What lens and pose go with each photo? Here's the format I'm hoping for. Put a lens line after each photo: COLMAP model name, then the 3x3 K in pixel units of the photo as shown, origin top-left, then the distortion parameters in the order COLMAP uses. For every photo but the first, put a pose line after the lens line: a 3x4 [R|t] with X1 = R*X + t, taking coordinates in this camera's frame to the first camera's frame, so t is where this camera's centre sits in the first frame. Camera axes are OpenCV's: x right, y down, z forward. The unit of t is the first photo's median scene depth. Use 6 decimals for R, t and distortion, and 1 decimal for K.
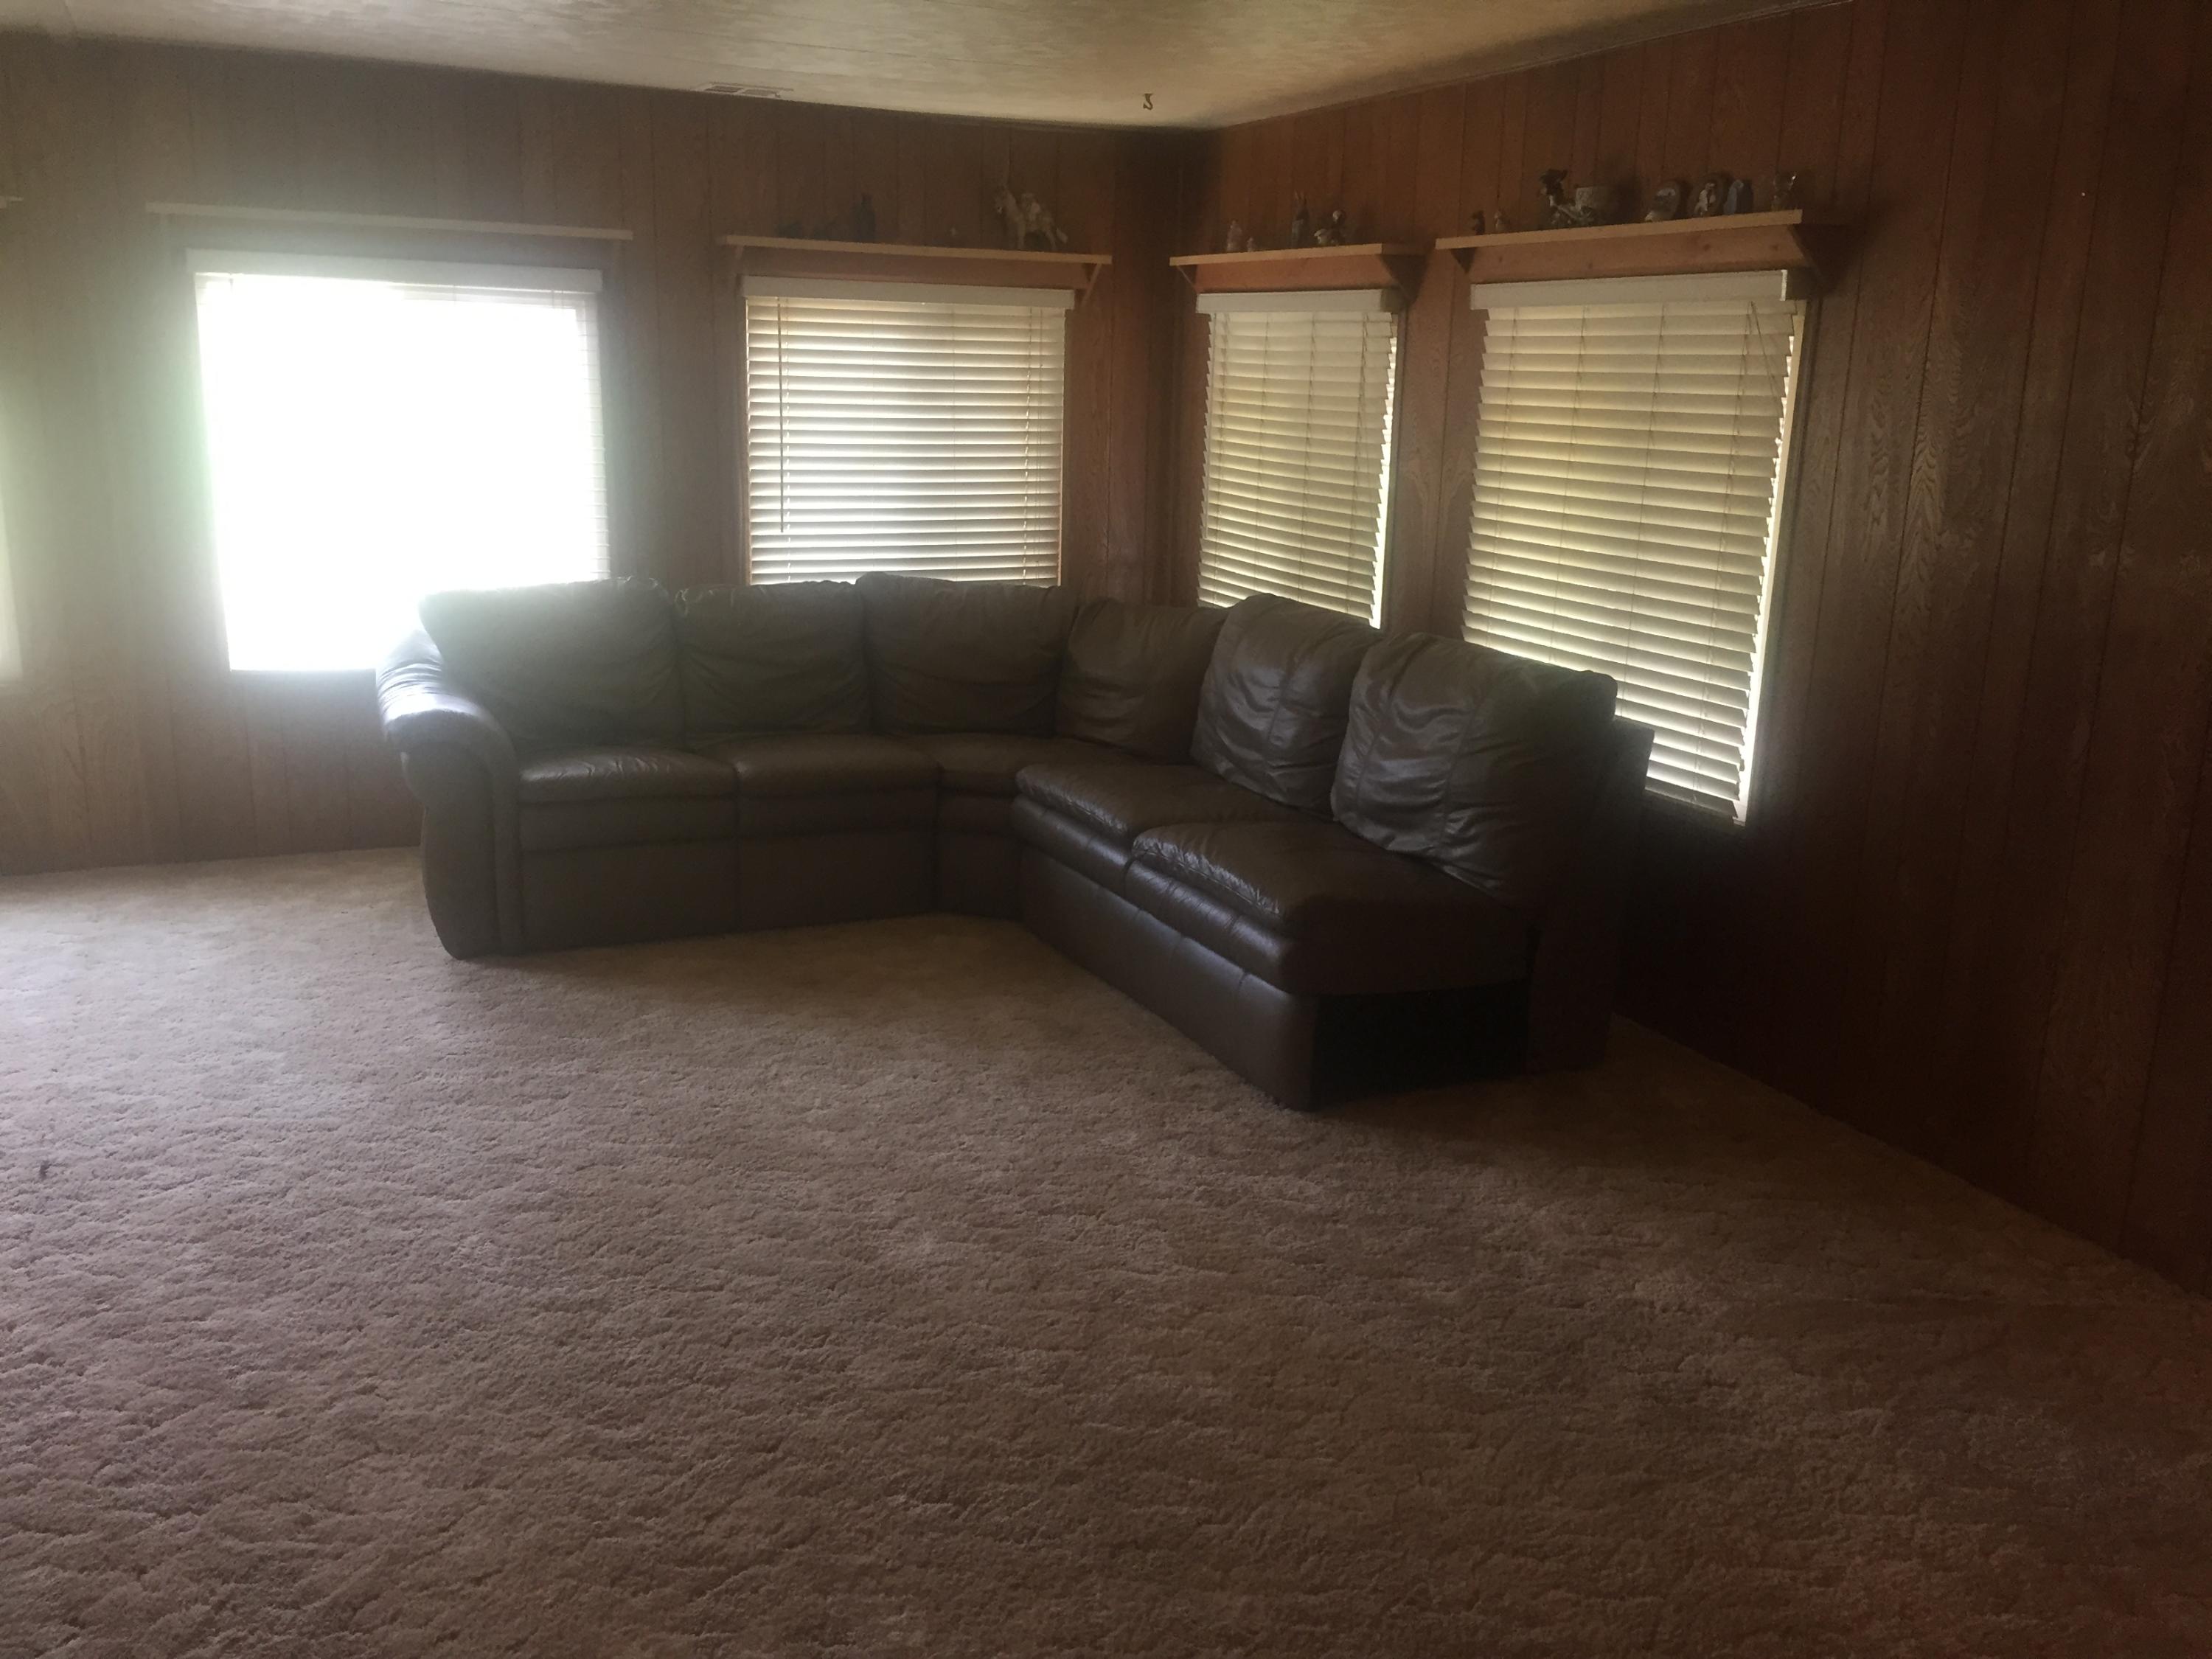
lens RADIAL K [[1900.0, 0, 1099.4], [0, 1900.0, 822.6], [0, 0, 1]] dist [0.097667, -0.147397]
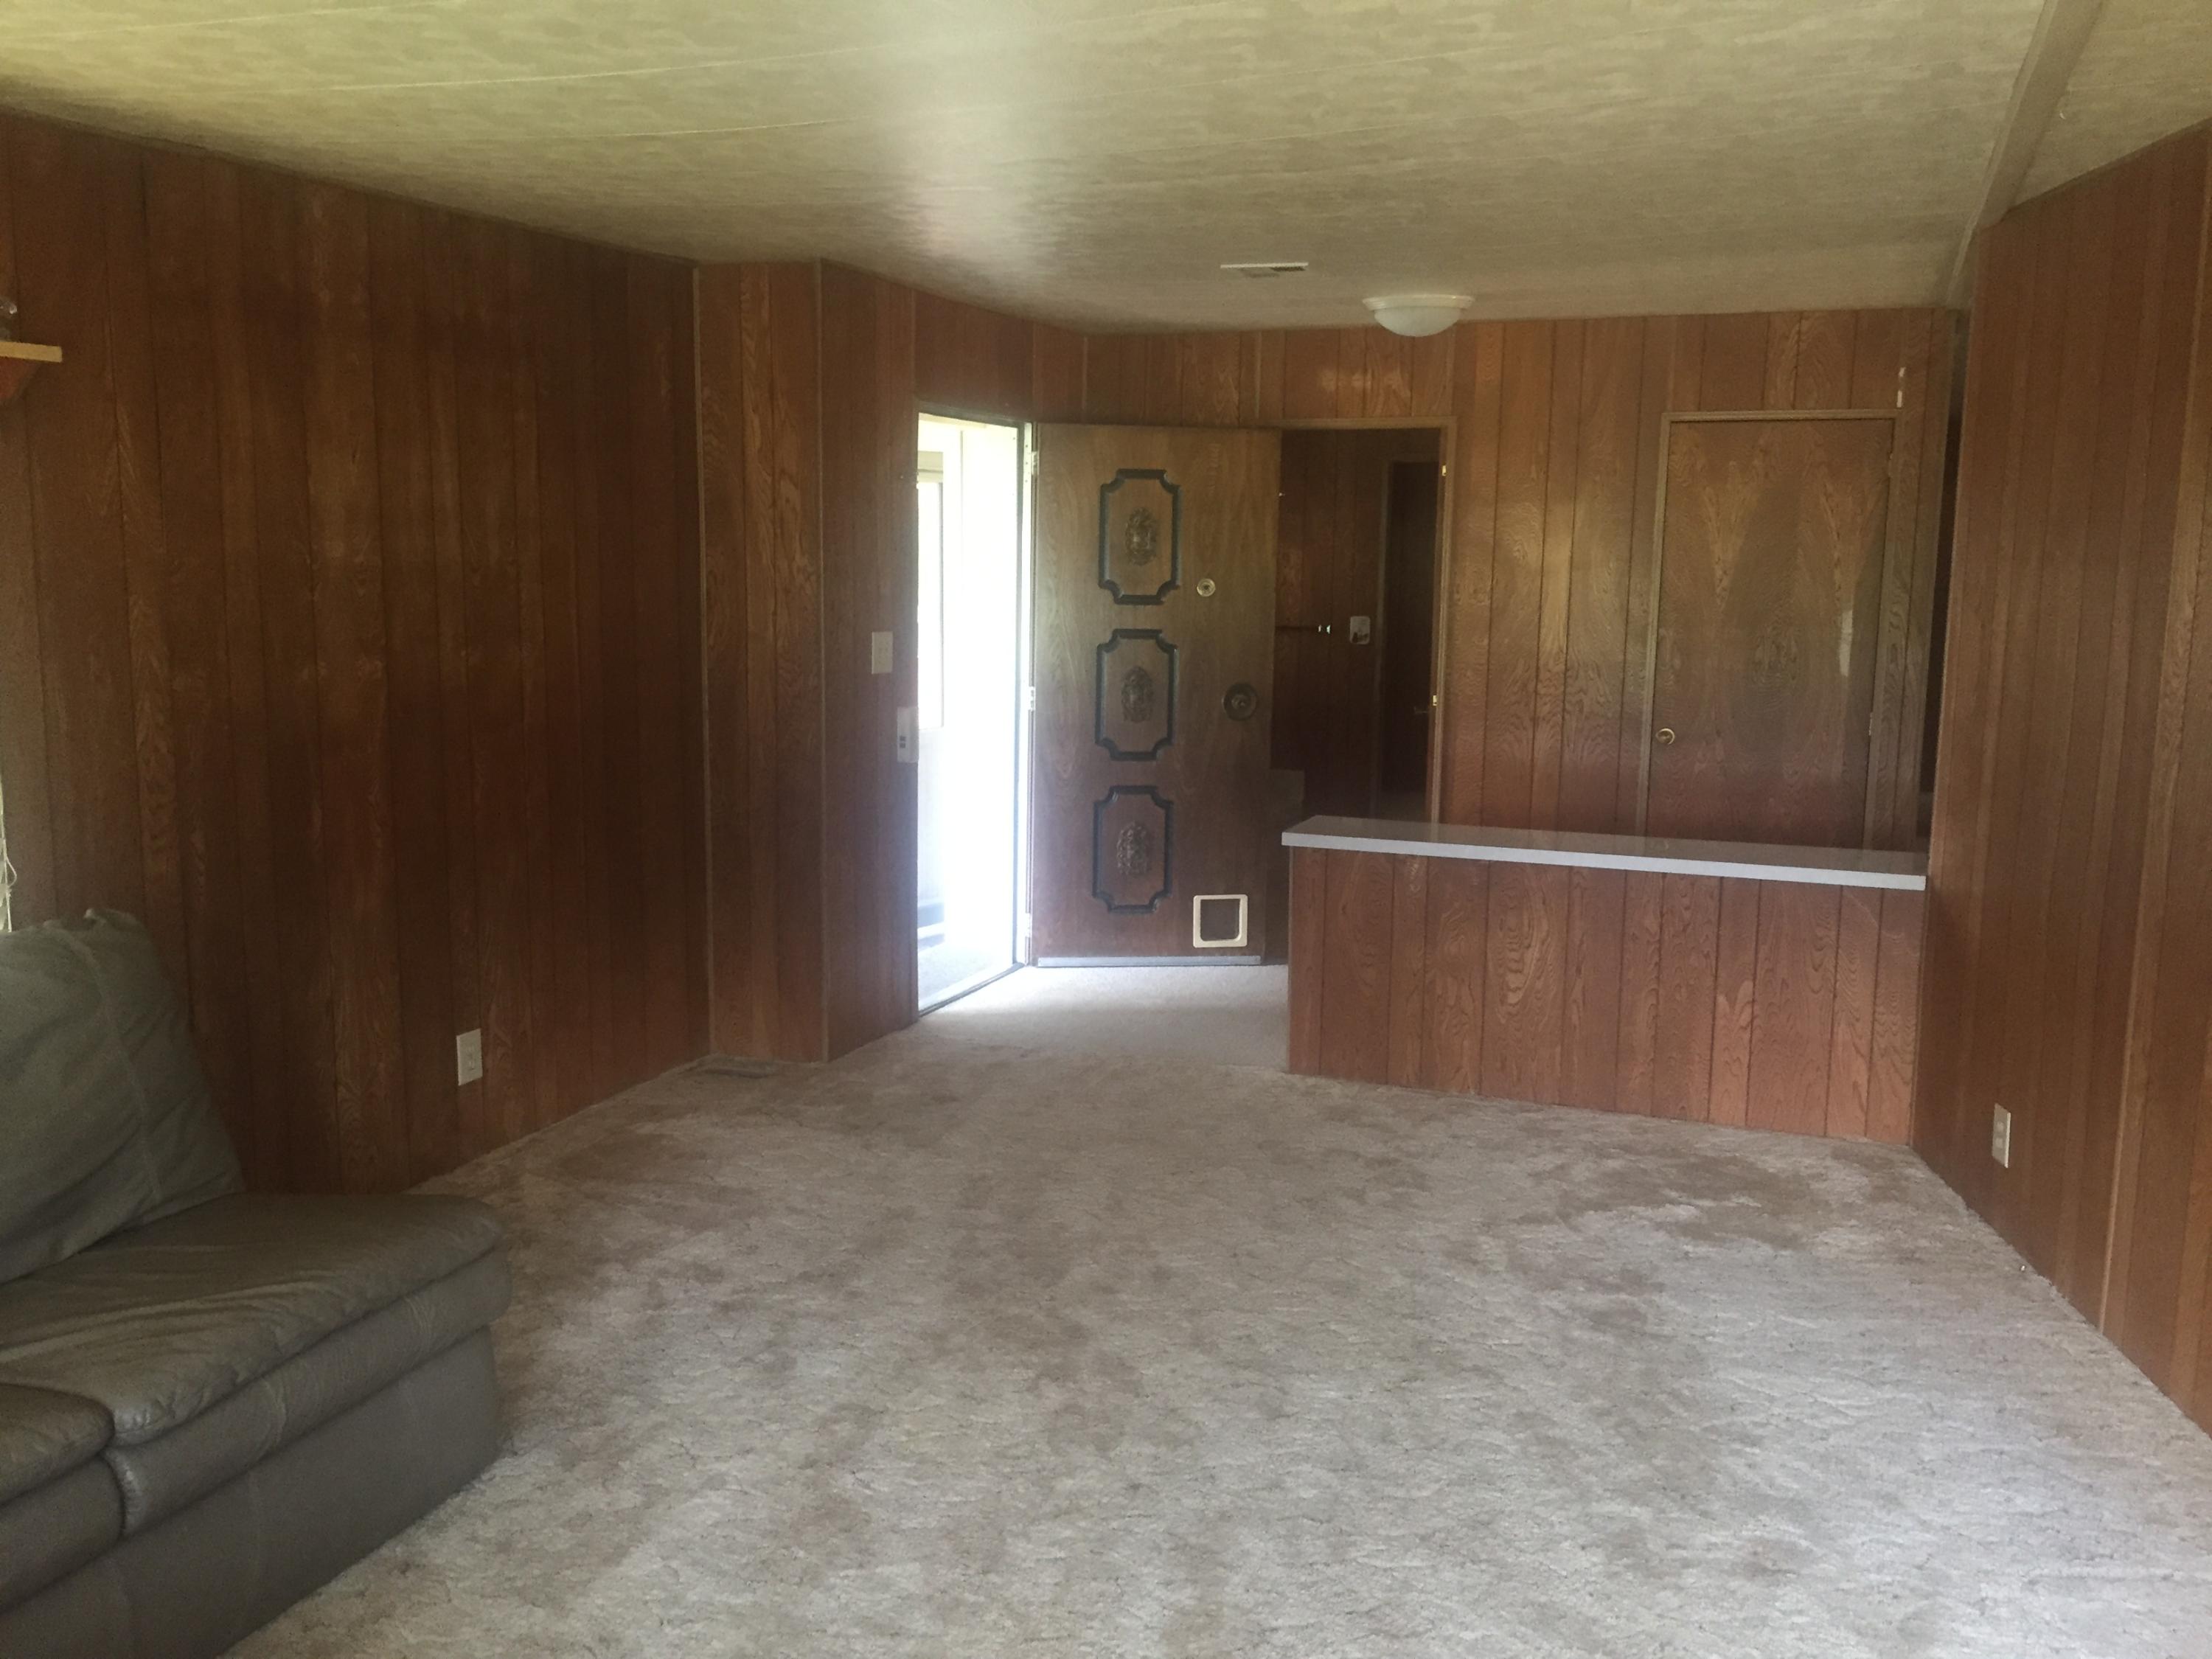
lens RADIAL K [[1900.0, 0, 1099.4], [0, 1900.0, 822.6], [0, 0, 1]] dist [0.097667, -0.147397]
pose [[-0.704540, -0.135613, 0.696586, -0.531819], [0.144449, 0.933619, 0.327857, -0.287825], [-0.694808, 0.331609, -0.638183, 1.118938]]
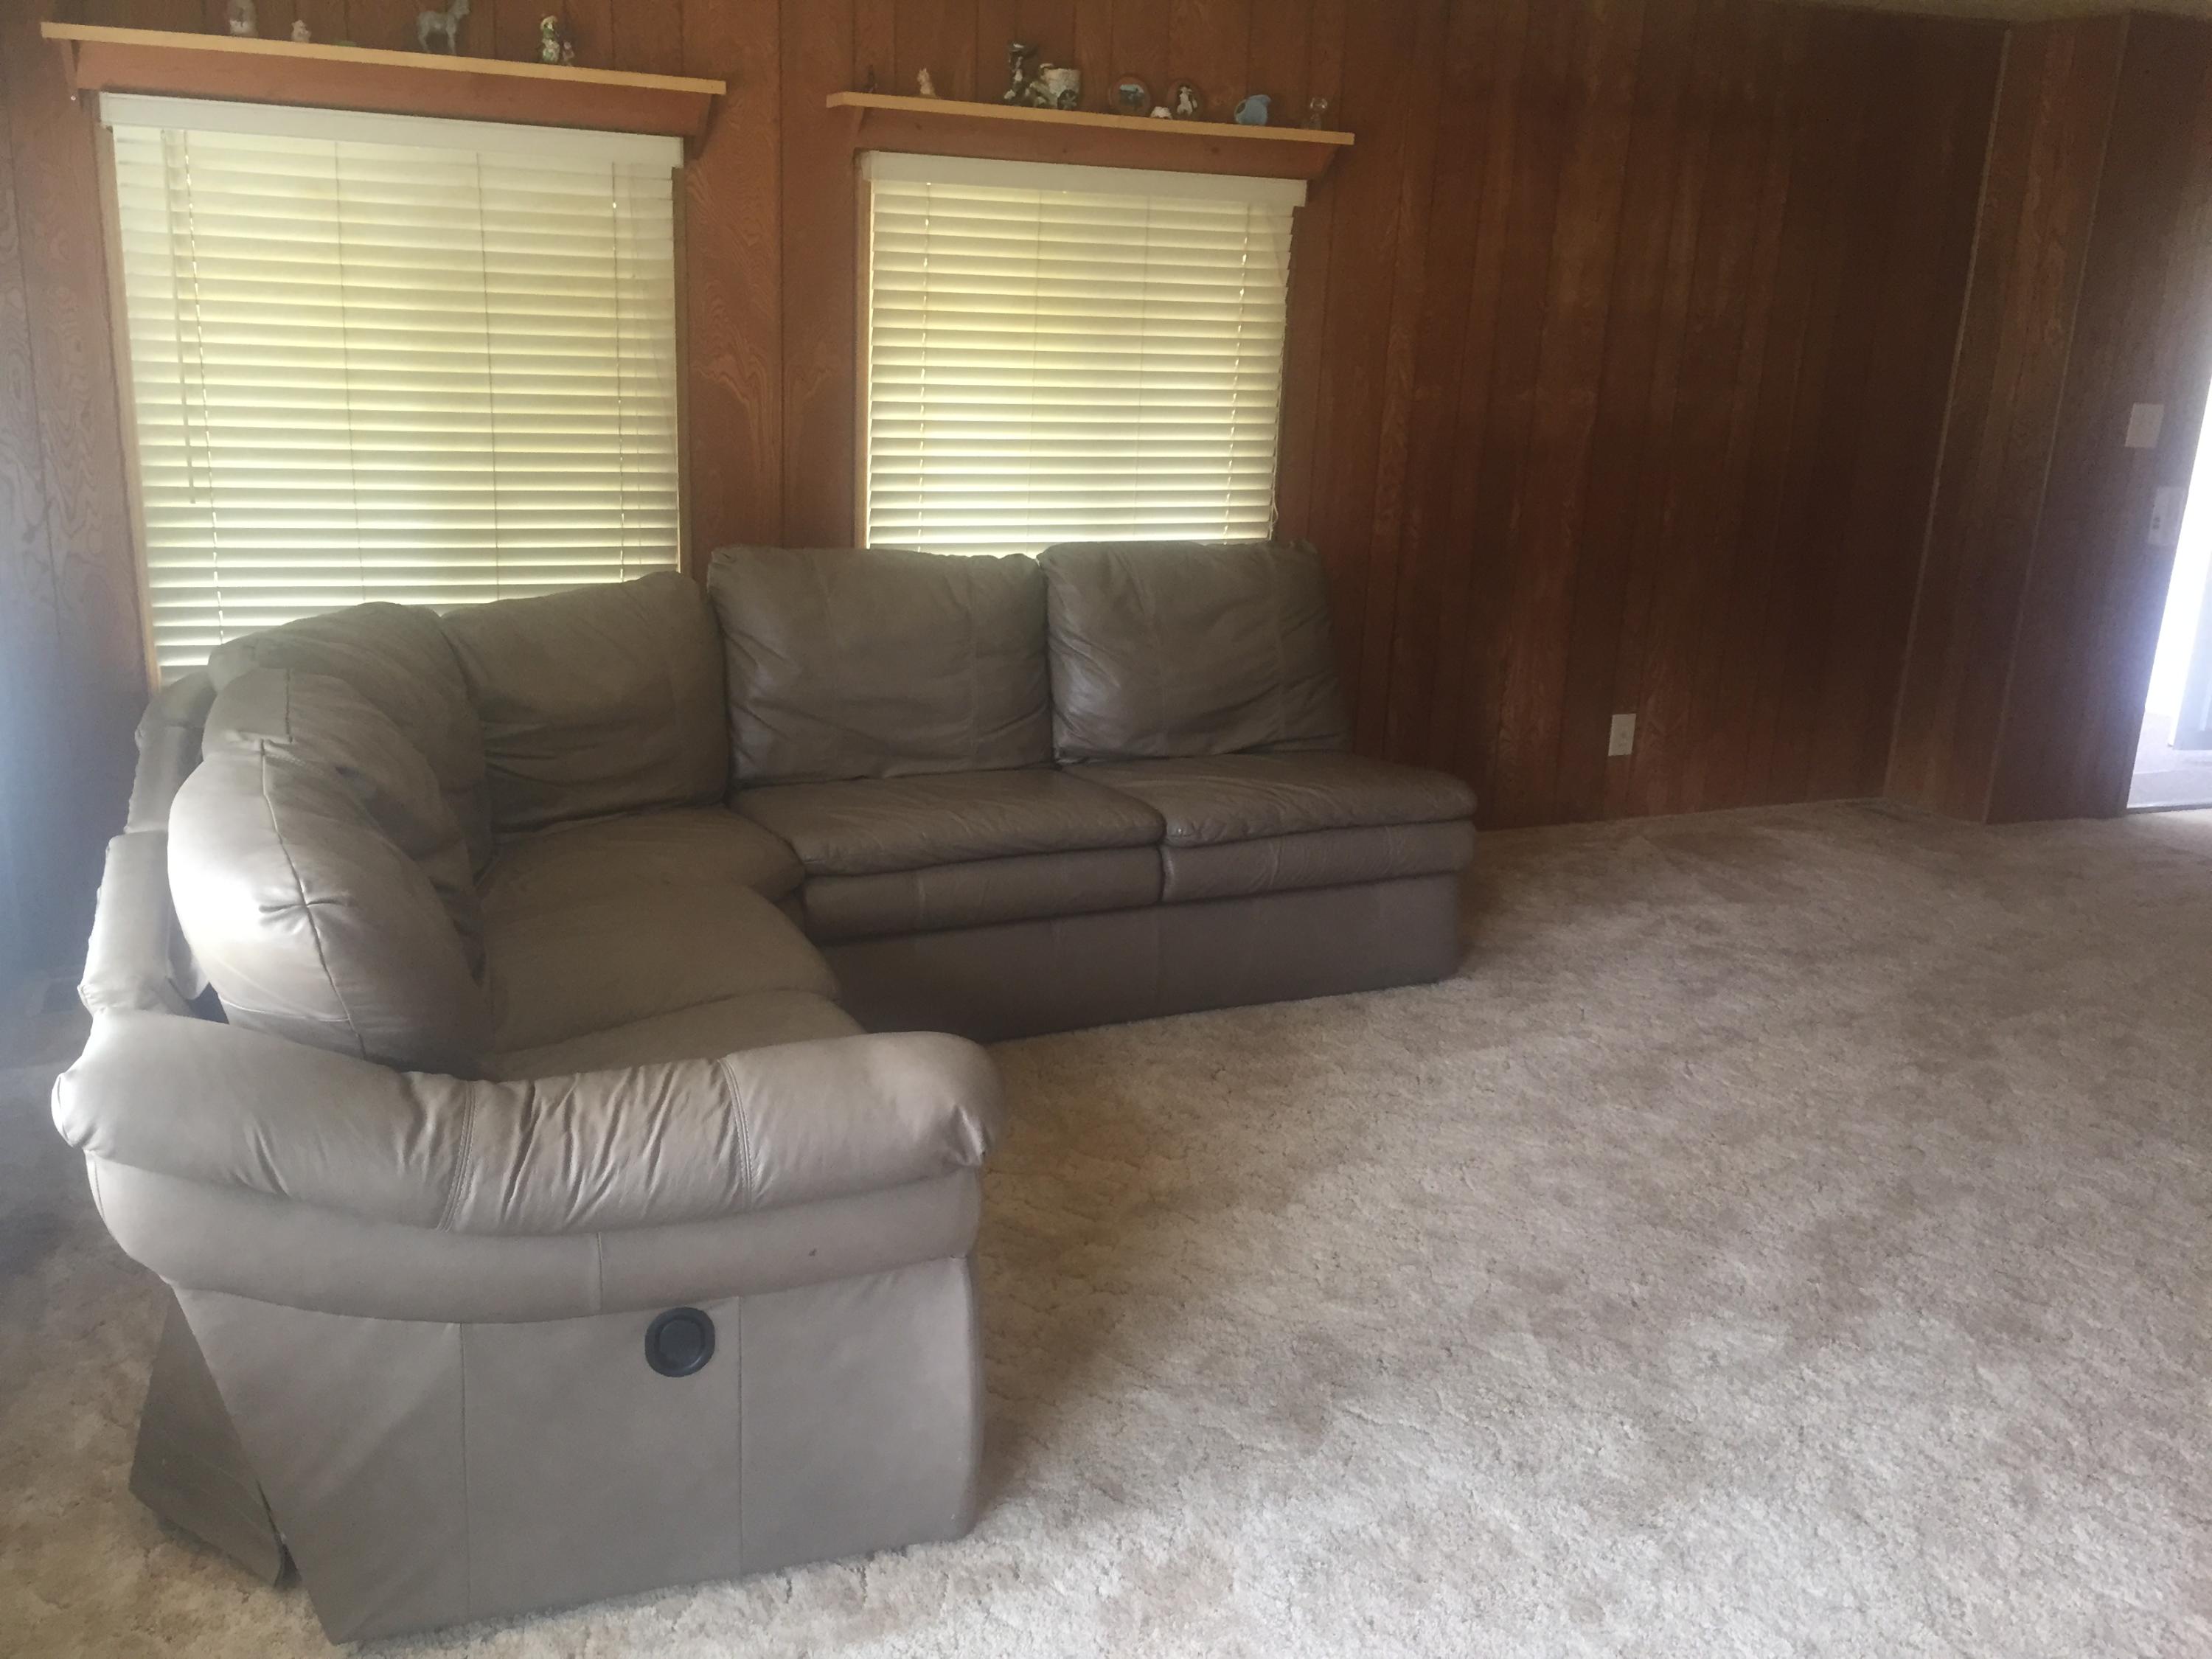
lens RADIAL K [[1900.0, 0, 1099.4], [0, 1900.0, 822.6], [0, 0, 1]] dist [0.097667, -0.147397]
pose [[0.014594, -0.291052, 0.956596, -0.805005], [0.199619, 0.938287, 0.282435, -0.243349], [-0.979765, 0.186833, 0.071793, 0.987244]]
